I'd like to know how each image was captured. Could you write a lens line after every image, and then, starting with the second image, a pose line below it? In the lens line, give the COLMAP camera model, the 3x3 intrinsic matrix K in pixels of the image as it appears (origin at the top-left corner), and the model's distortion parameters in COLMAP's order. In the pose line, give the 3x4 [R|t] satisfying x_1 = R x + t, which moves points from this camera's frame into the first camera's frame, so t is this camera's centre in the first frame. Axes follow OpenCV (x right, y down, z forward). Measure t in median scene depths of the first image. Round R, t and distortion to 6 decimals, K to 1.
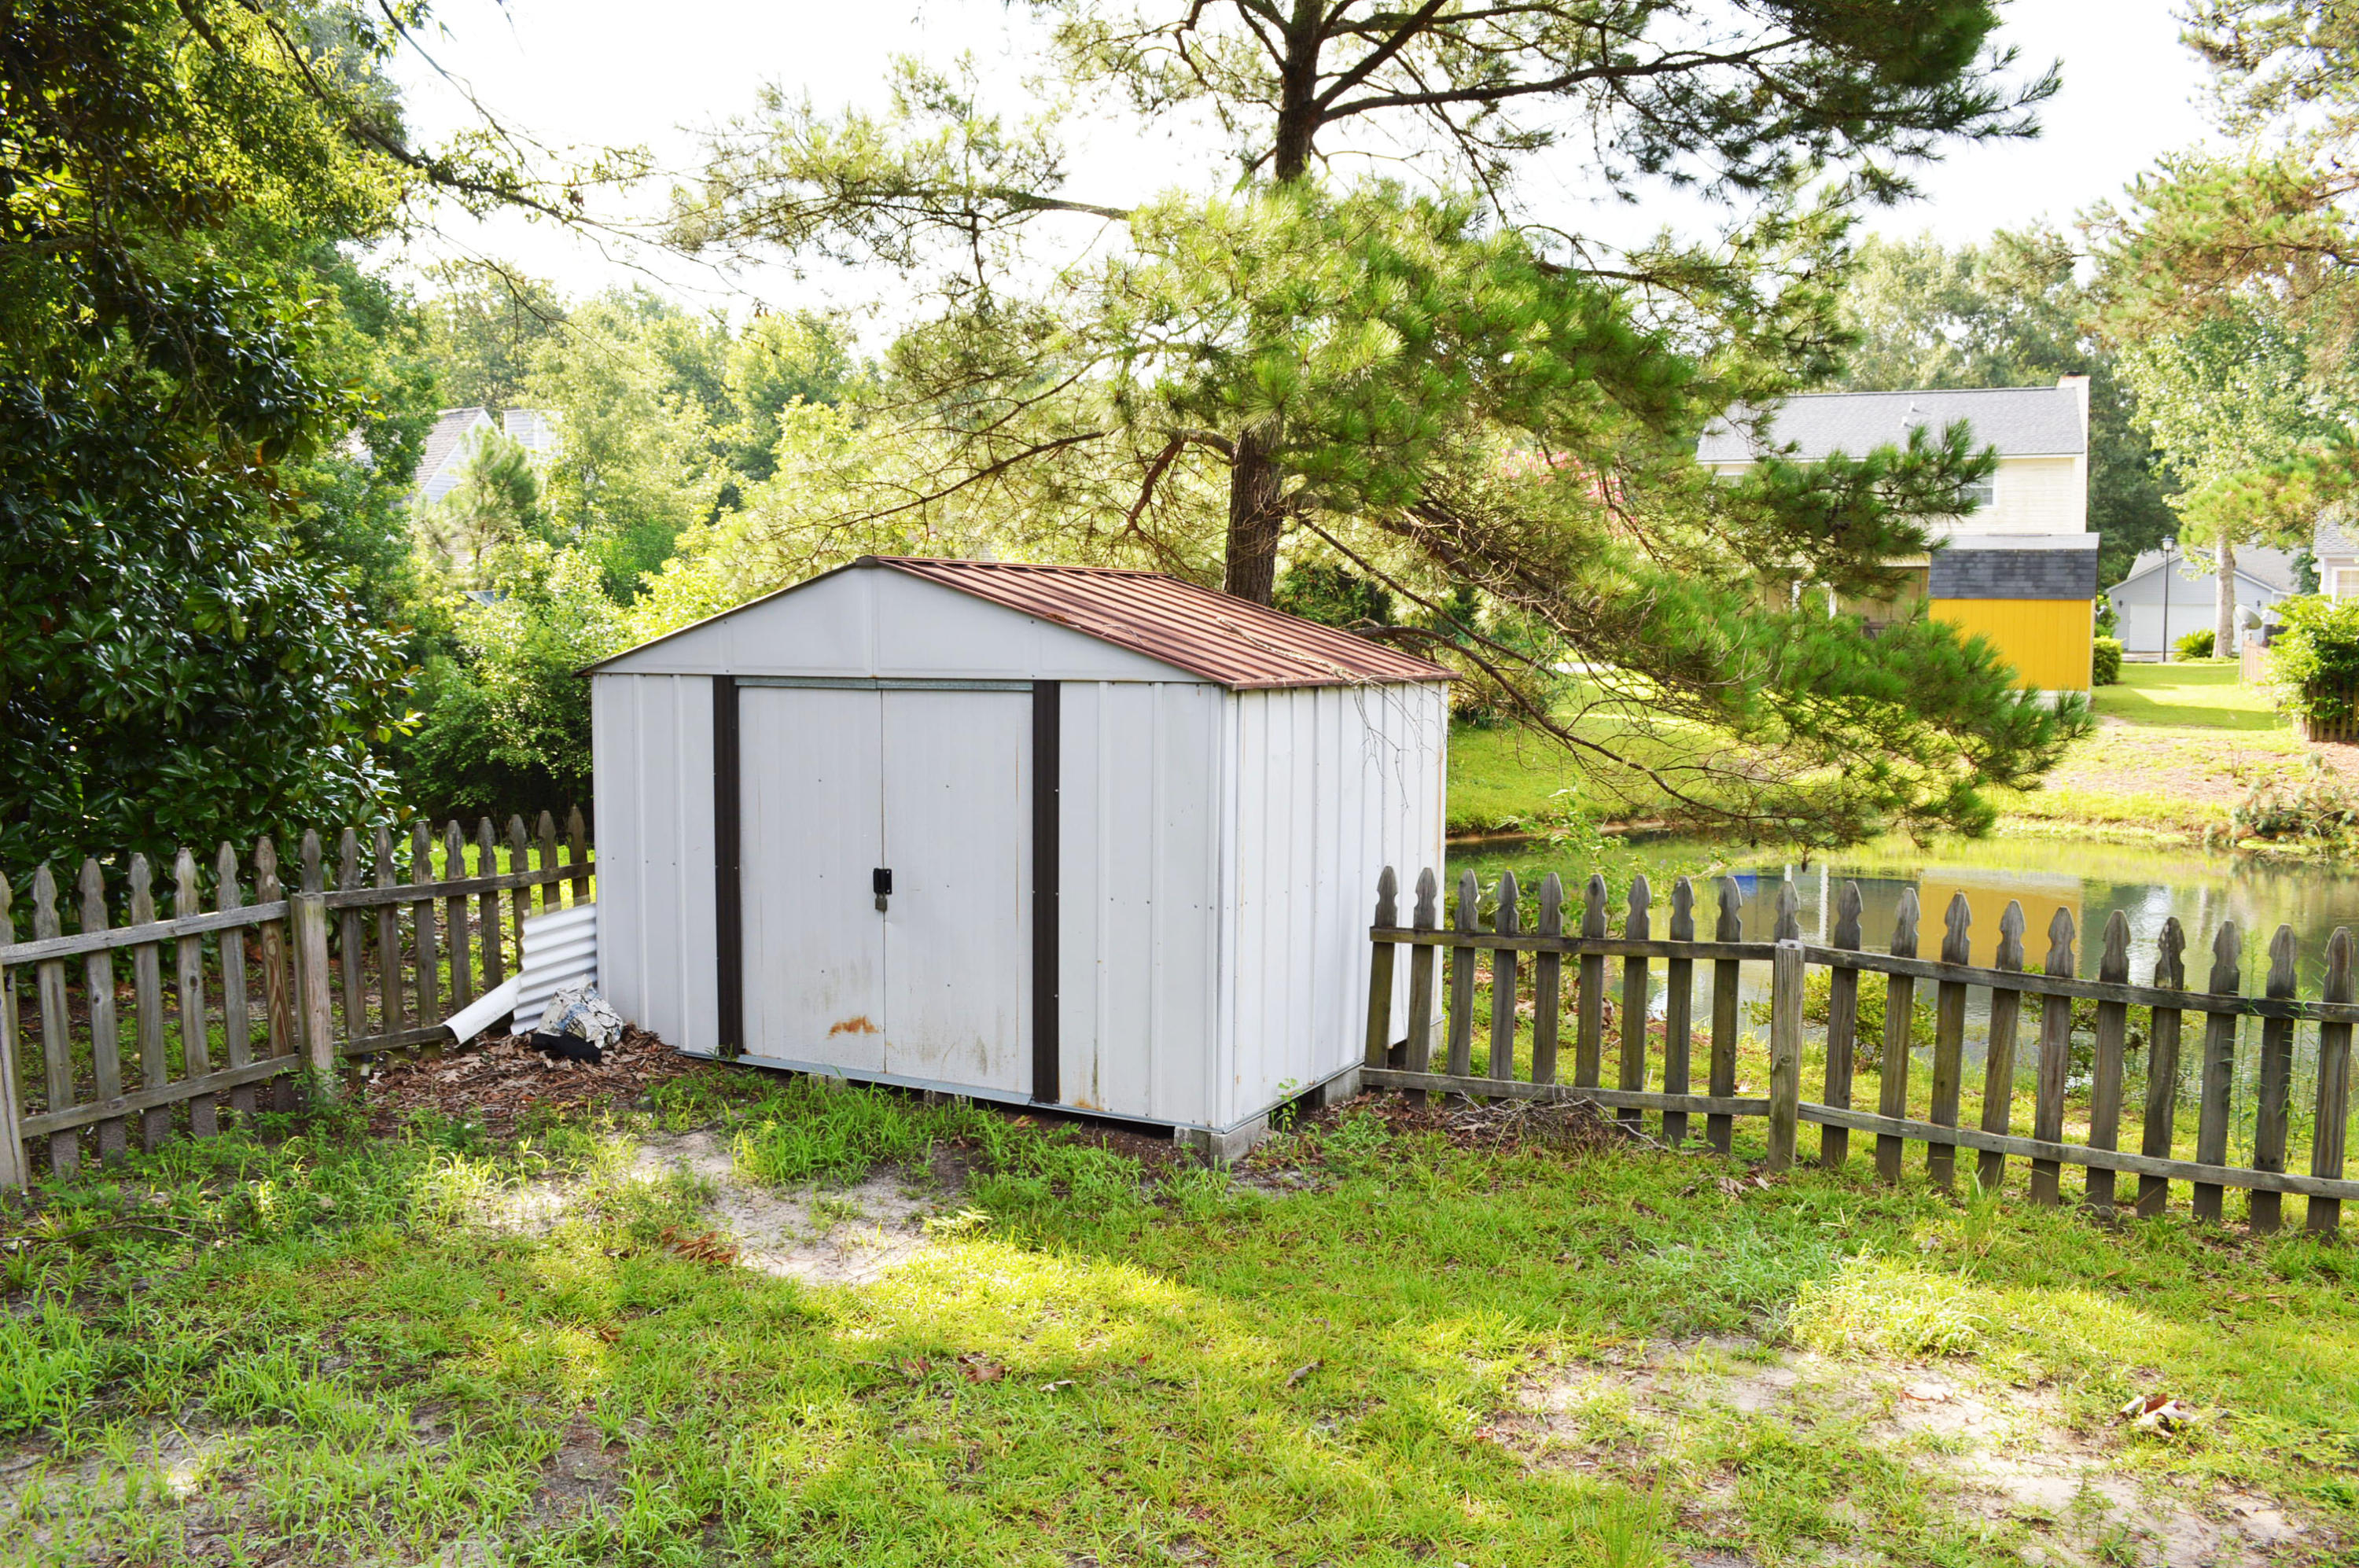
lens RADIAL K [[1822.6, 0, 1179.5], [0, 1822.6, 784.0], [0, 0, 1]] dist [-0.004572, 0.000378]
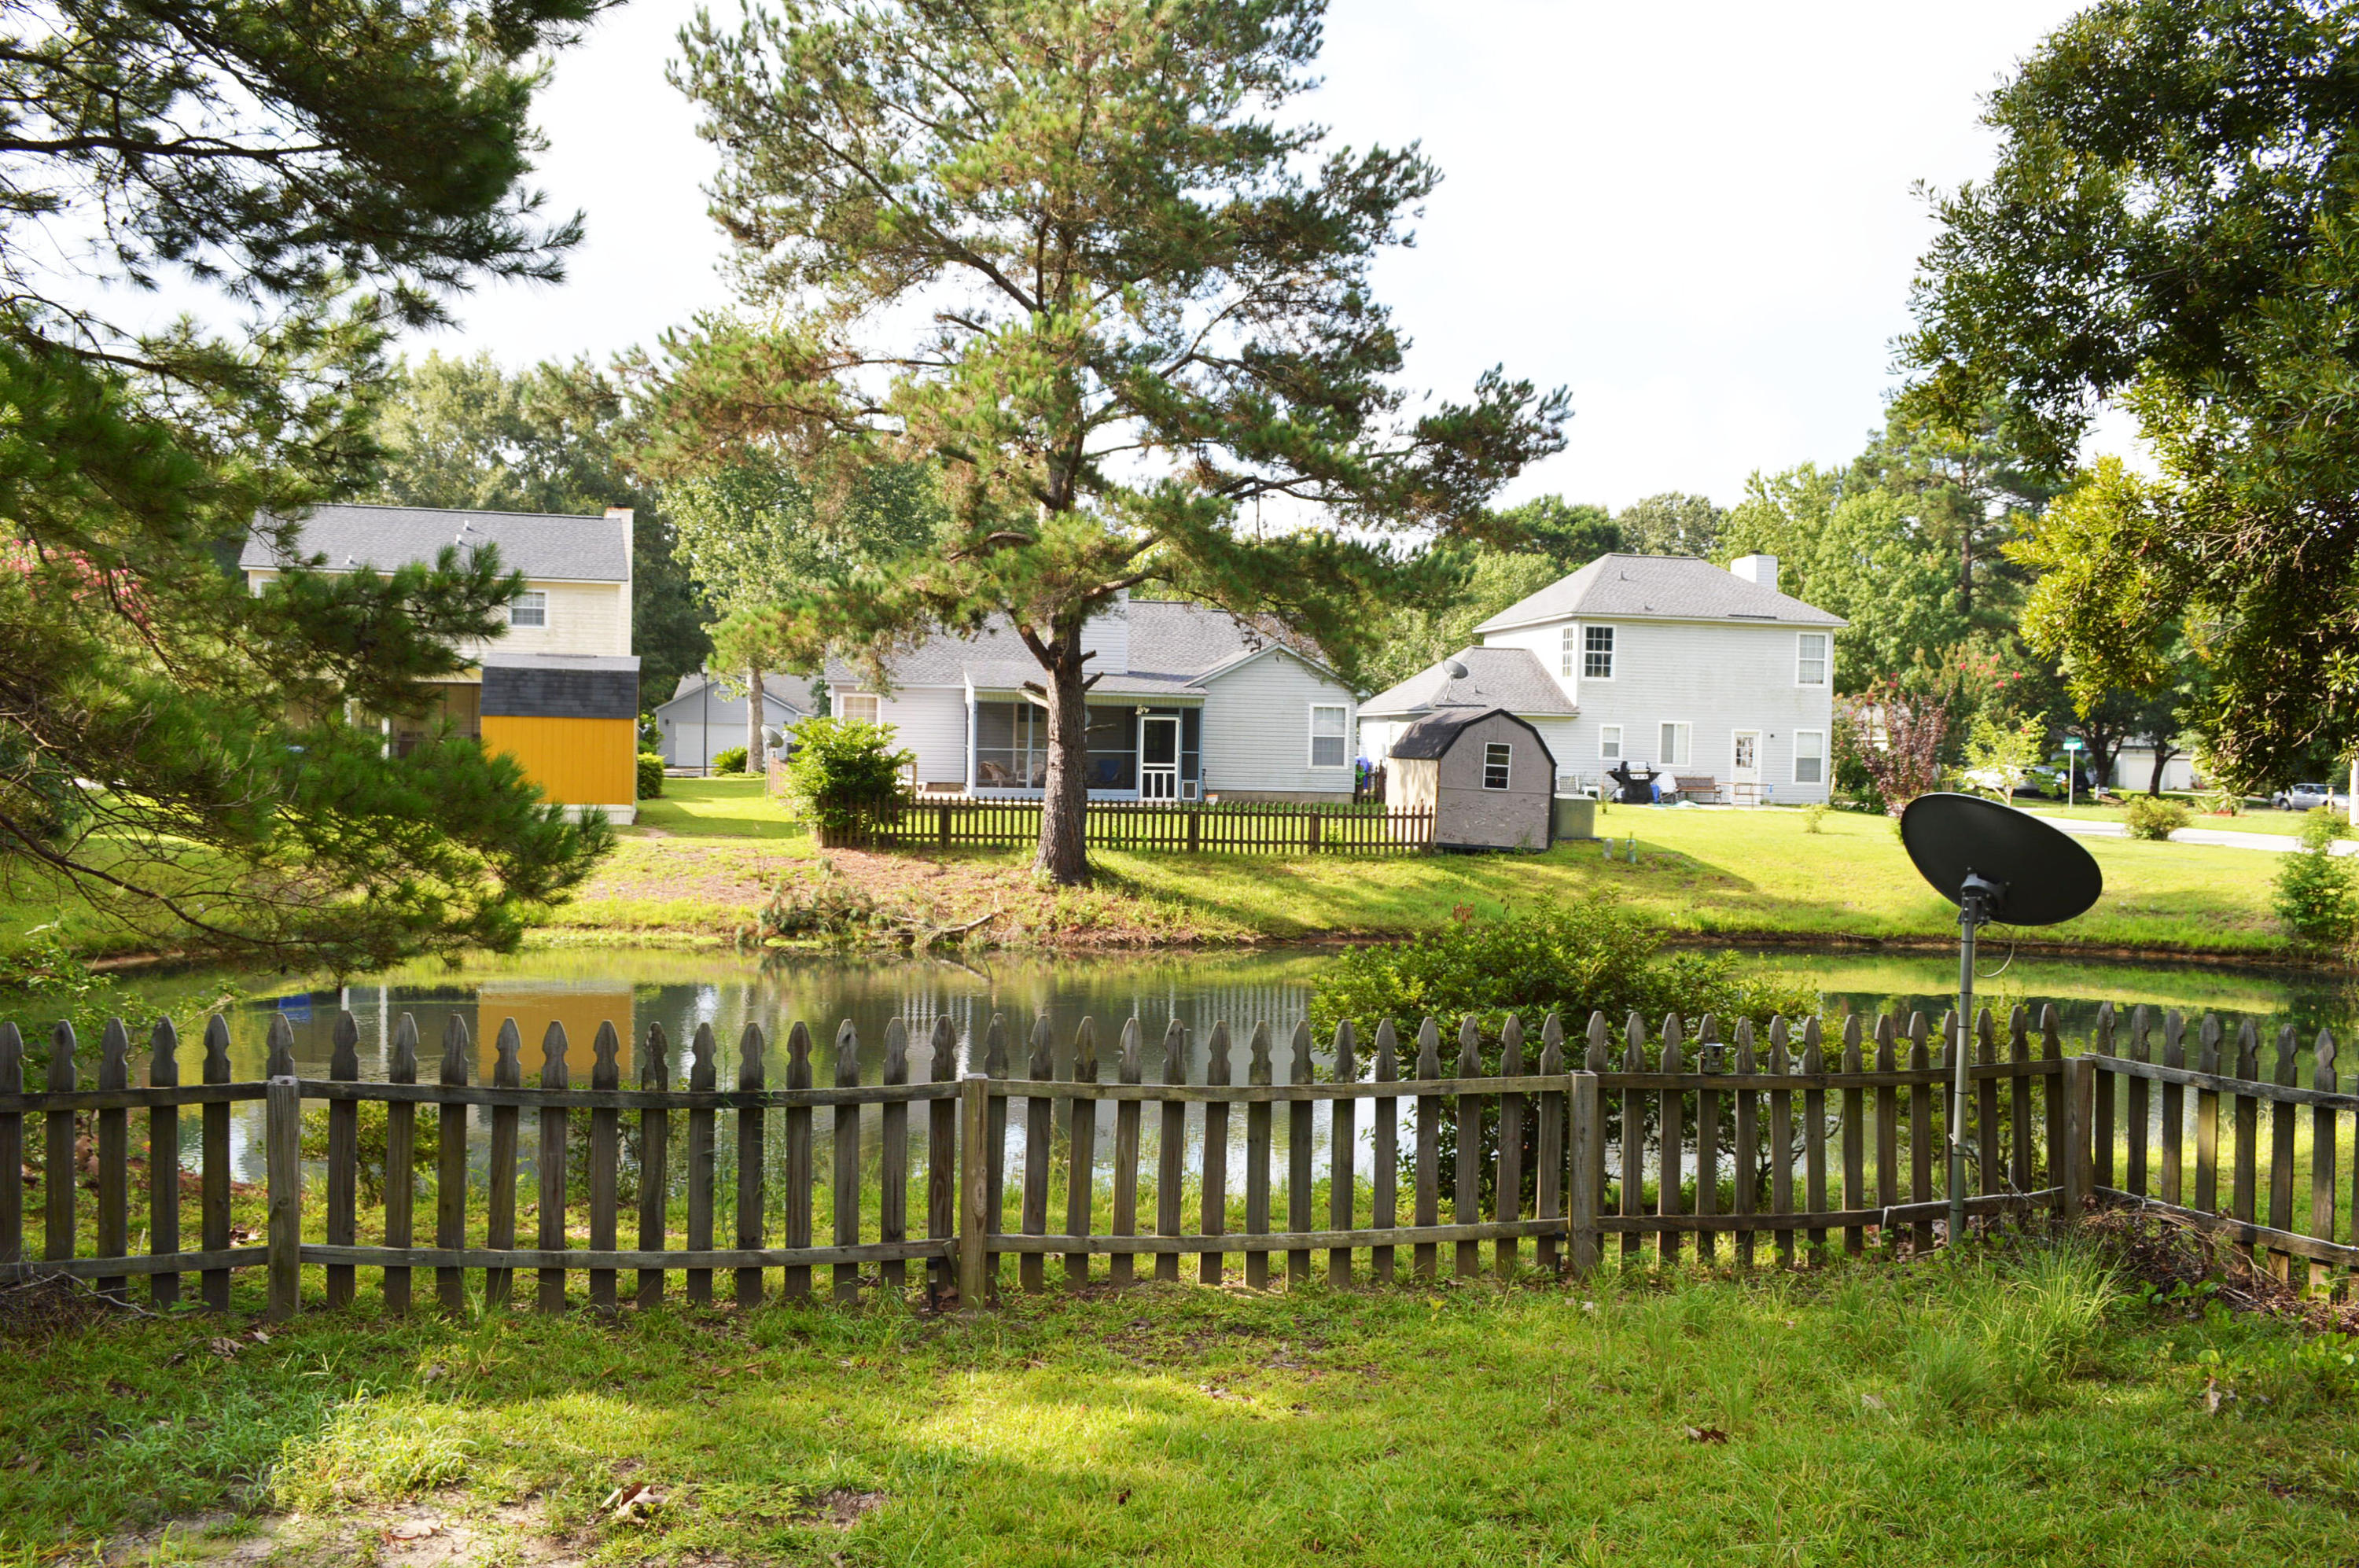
lens RADIAL K [[1807.1, 0, 1178.8], [0, 1807.1, 765.0], [0, 0, 1]] dist [-0.005797, 0.001087]
pose [[0.829627, -0.002944, 0.558311, 0.179839], [0.031942, 0.998599, -0.042199, -0.020089], [-0.557404, 0.052843, 0.828558, -0.048865]]
